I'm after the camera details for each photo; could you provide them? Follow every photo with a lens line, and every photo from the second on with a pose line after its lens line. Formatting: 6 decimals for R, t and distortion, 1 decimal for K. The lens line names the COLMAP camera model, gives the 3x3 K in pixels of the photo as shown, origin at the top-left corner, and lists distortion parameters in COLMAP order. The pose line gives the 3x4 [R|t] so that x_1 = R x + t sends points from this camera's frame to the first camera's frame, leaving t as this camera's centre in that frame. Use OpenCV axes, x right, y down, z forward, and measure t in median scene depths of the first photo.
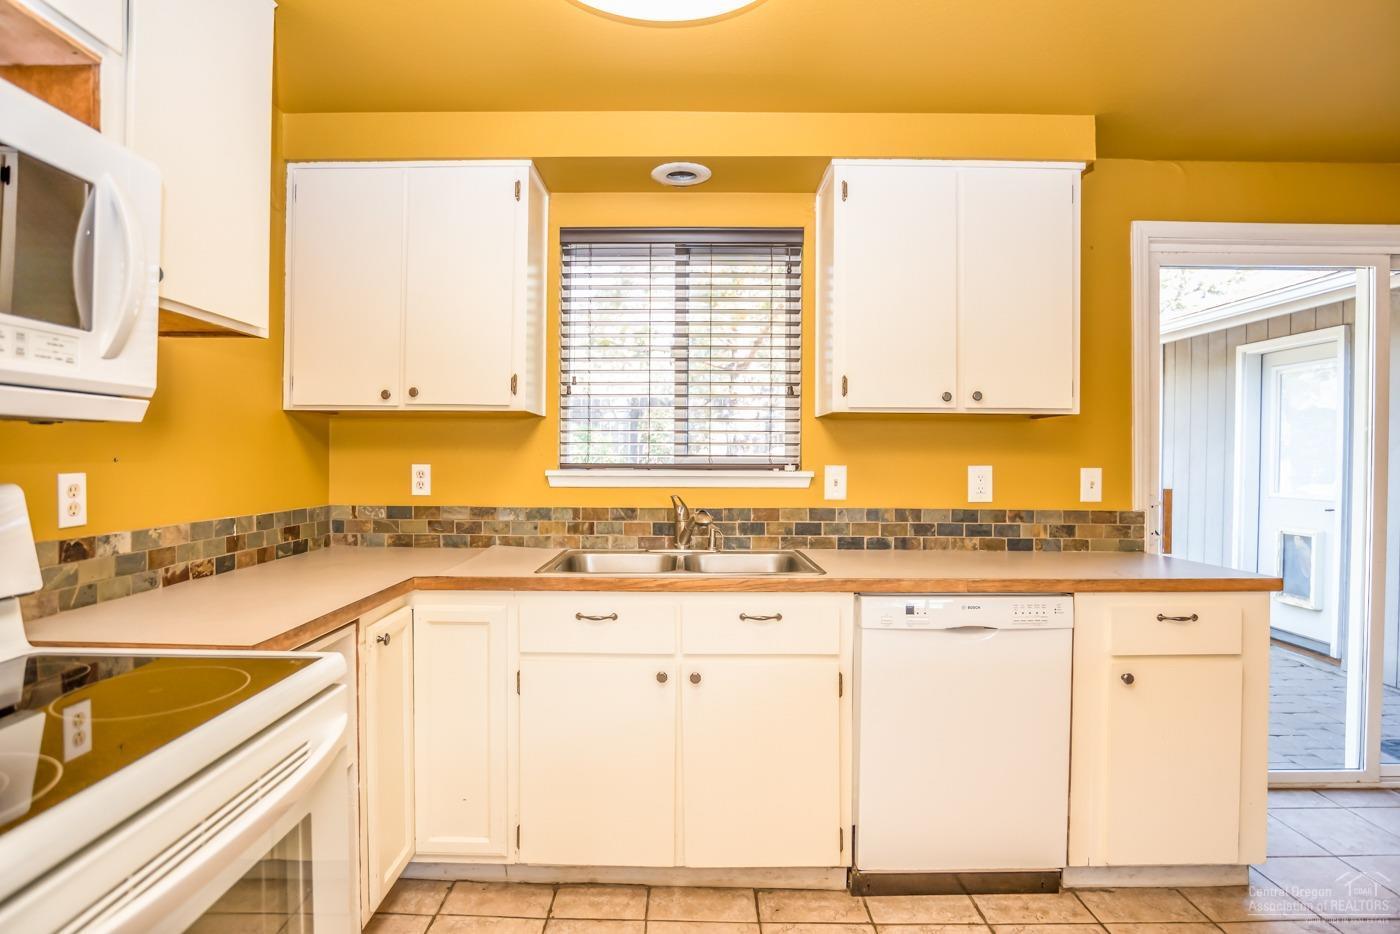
lens RADIAL K [[716.8, 0, 700.9], [0, 716.8, 461.1], [0, 0, 1]] dist [-0.052915, 0.021438]
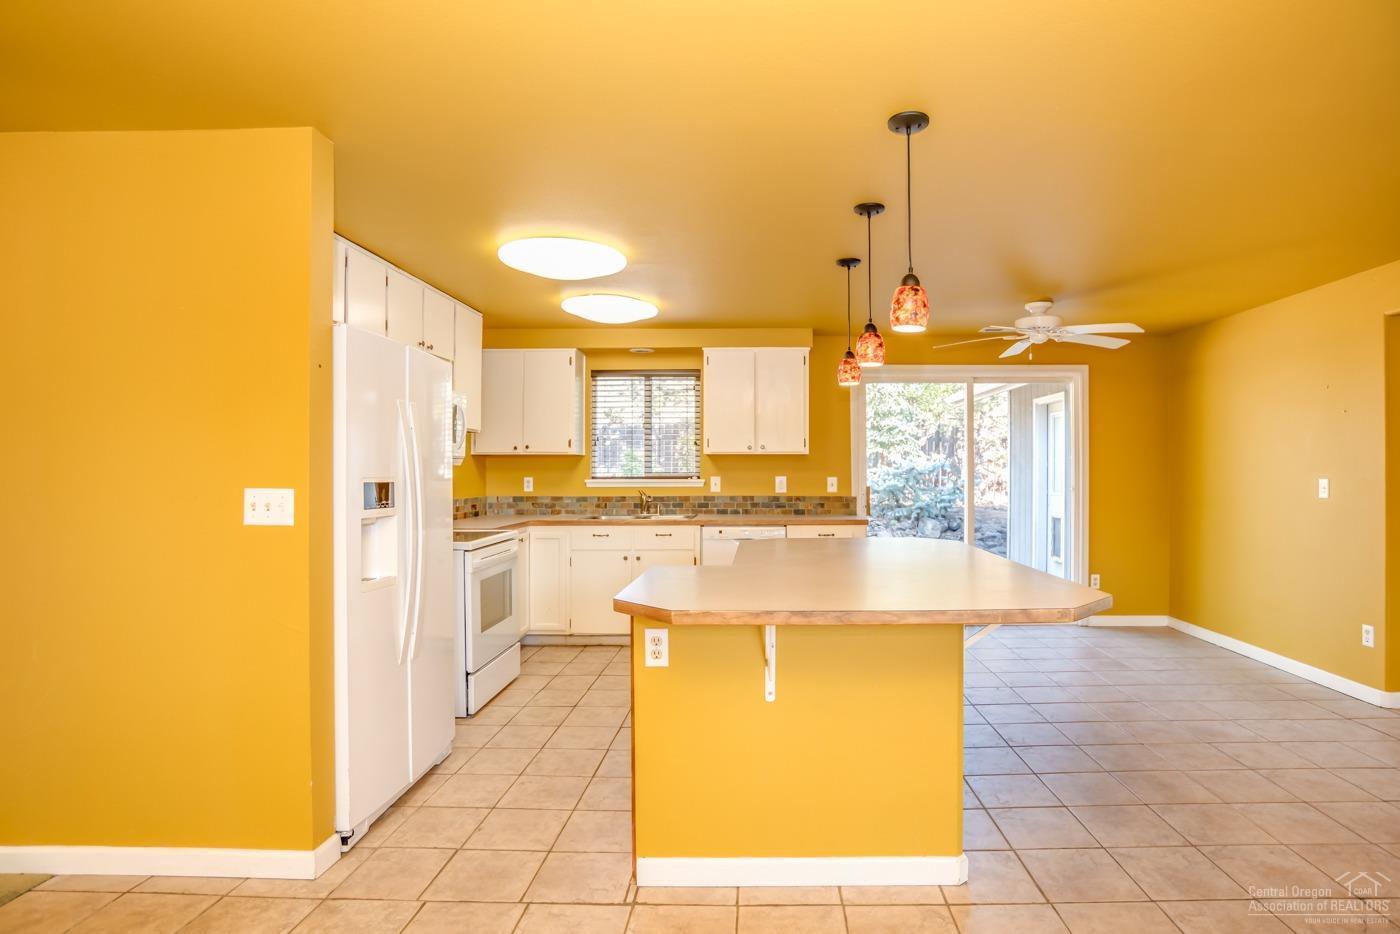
lens RADIAL K [[679.8, 0, 762.2], [0, 679.8, 467.4], [0, 0, 1]] dist [0.000323, 0.000009]
pose [[0.999975, -0.006959, -0.000997, 0.337428], [0.006949, 0.999927, -0.009849, -0.000888], [0.001066, 0.009842, 0.999951, -1.117801]]
